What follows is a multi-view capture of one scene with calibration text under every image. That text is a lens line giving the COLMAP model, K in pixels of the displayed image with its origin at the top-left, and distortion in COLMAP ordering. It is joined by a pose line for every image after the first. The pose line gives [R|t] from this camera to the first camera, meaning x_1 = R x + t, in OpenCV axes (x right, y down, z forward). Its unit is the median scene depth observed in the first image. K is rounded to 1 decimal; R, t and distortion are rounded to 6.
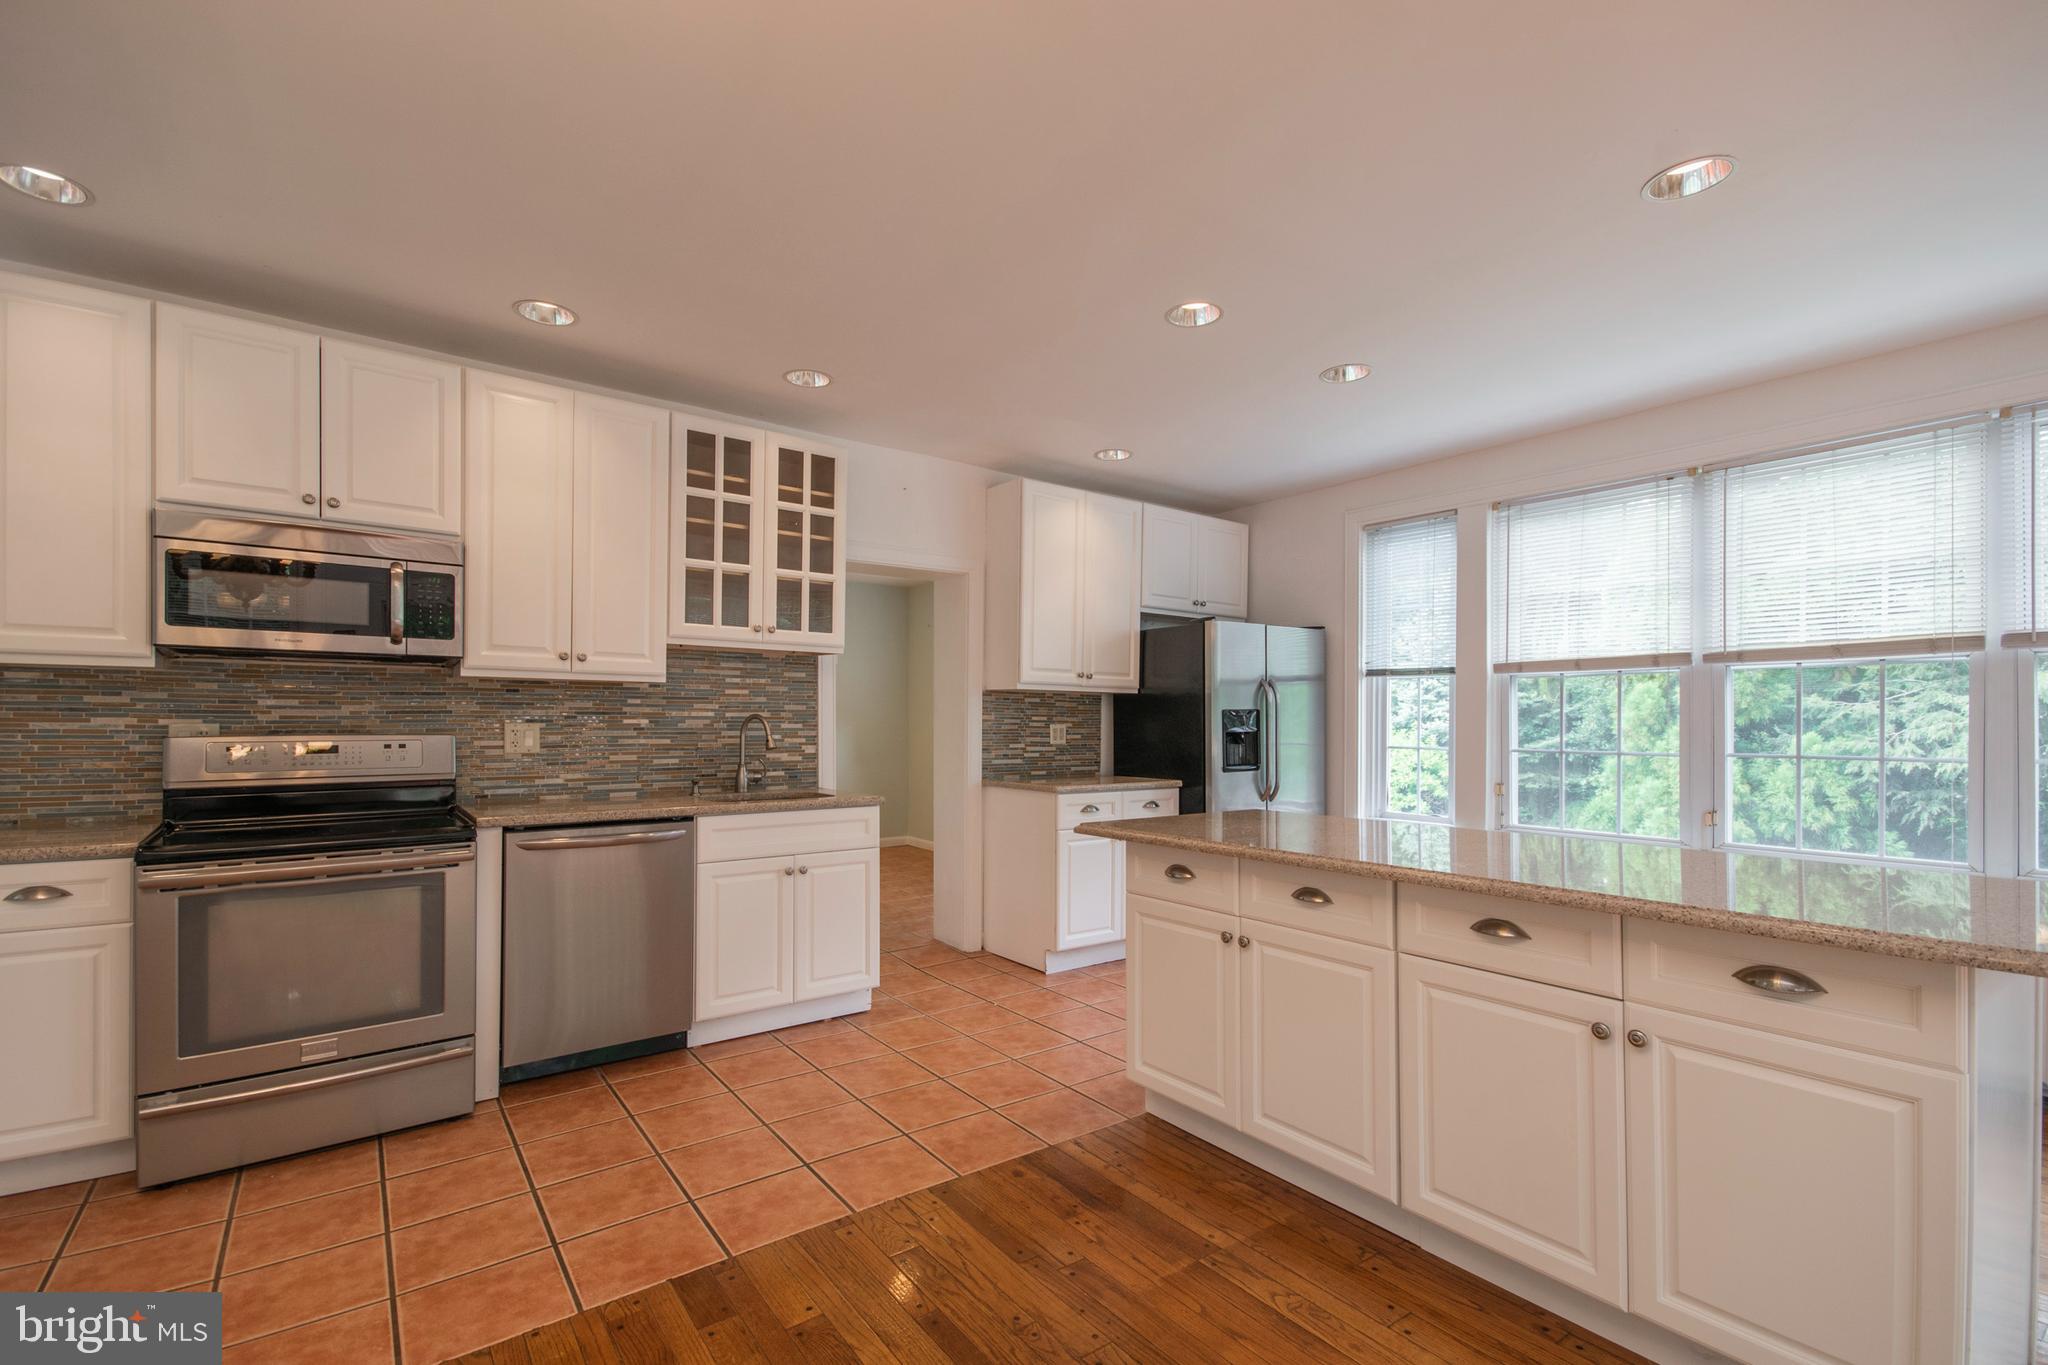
lens RADIAL K [[918.5, 0, 1022.8], [0, 918.5, 717.7], [0, 0, 1]] dist [0.026031, -0.002643]
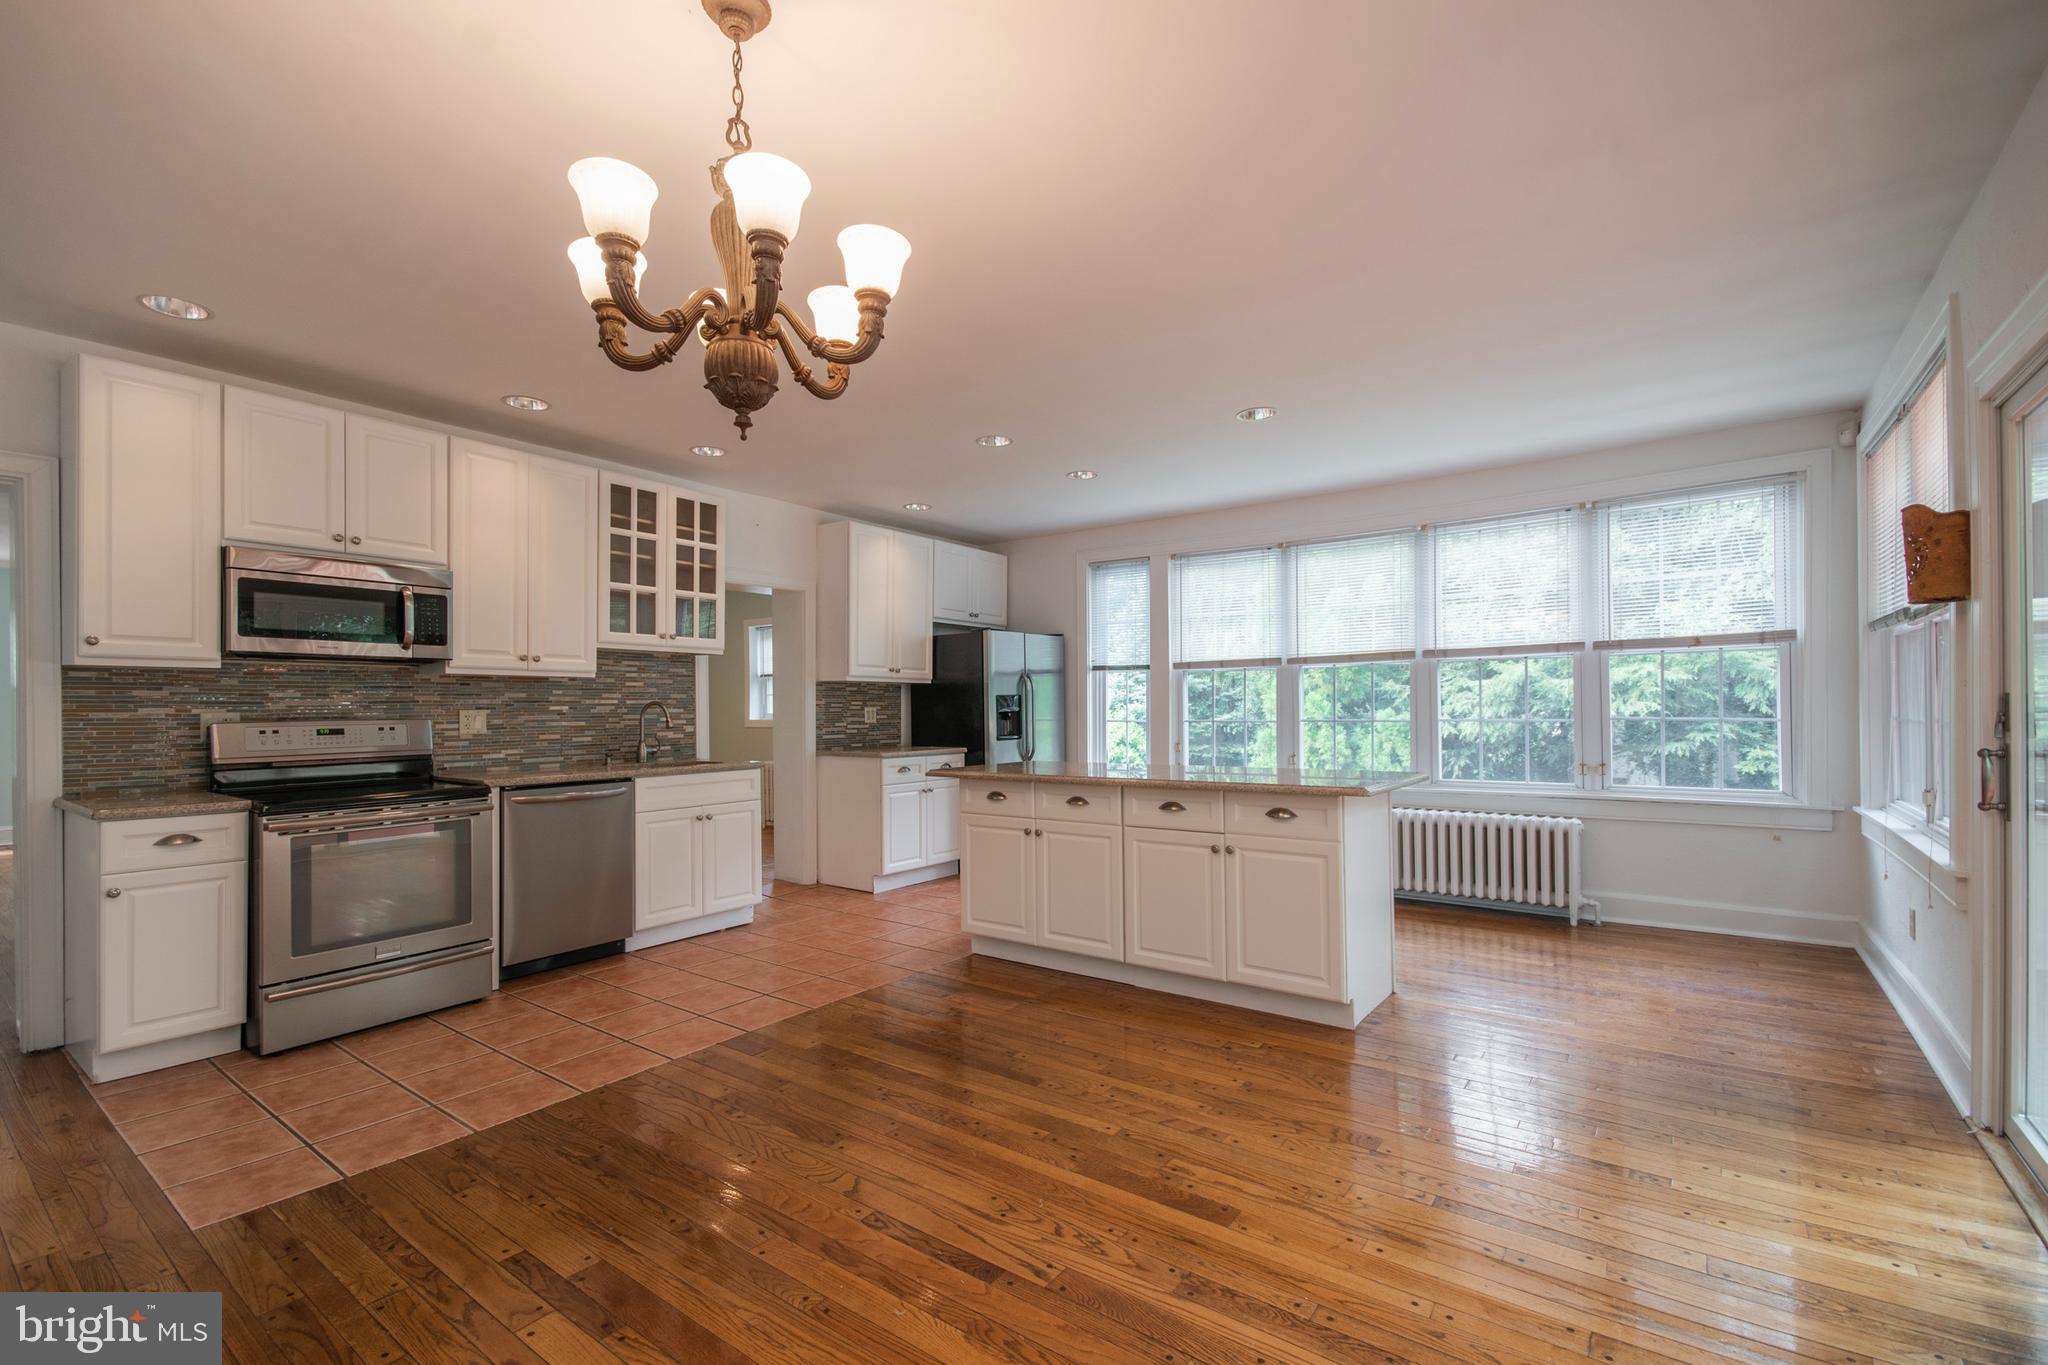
lens RADIAL K [[900.8, 0, 1028.3], [0, 900.8, 696.2], [0, 0, 1]] dist [0.024429, -0.002268]
pose [[0.954153, -0.007496, 0.299227, -0.188591], [0.009745, 0.999934, -0.006026, 0.002047], [-0.299162, 0.008665, 0.954163, -0.400918]]
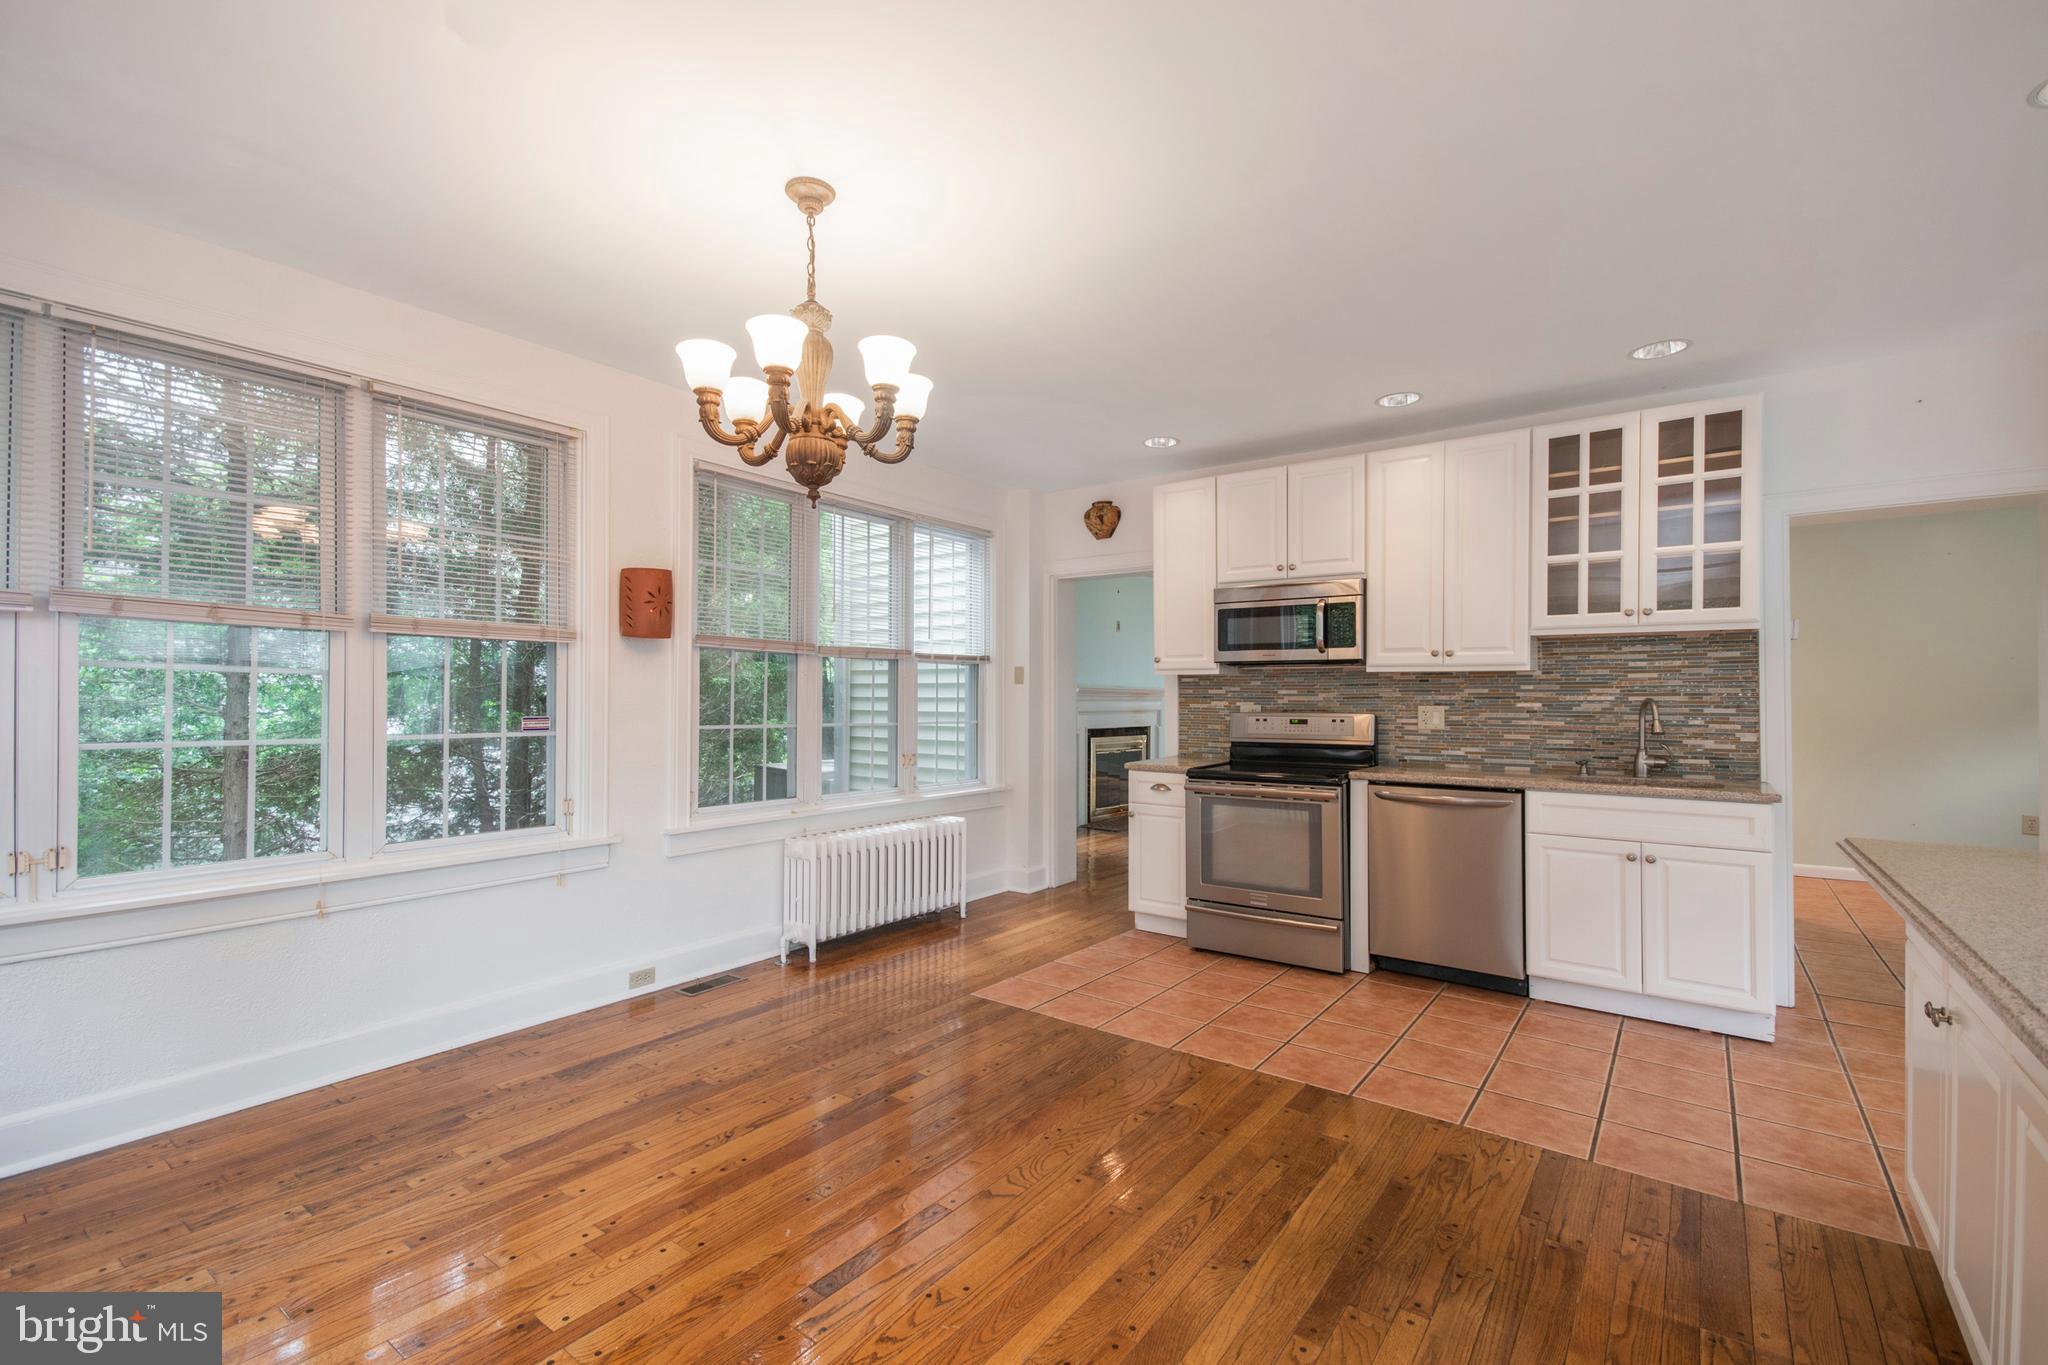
lens RADIAL K [[900.8, 0, 1000.6], [0, 900.8, 684.7], [0, 0, 1]] dist [0.024429, -0.002268]
pose [[0.274525, -0.018593, -0.961400, 0.499903], [0.000078, 0.999813, -0.019313, 0.000832], [0.961580, 0.005227, 0.274476, 0.078693]]
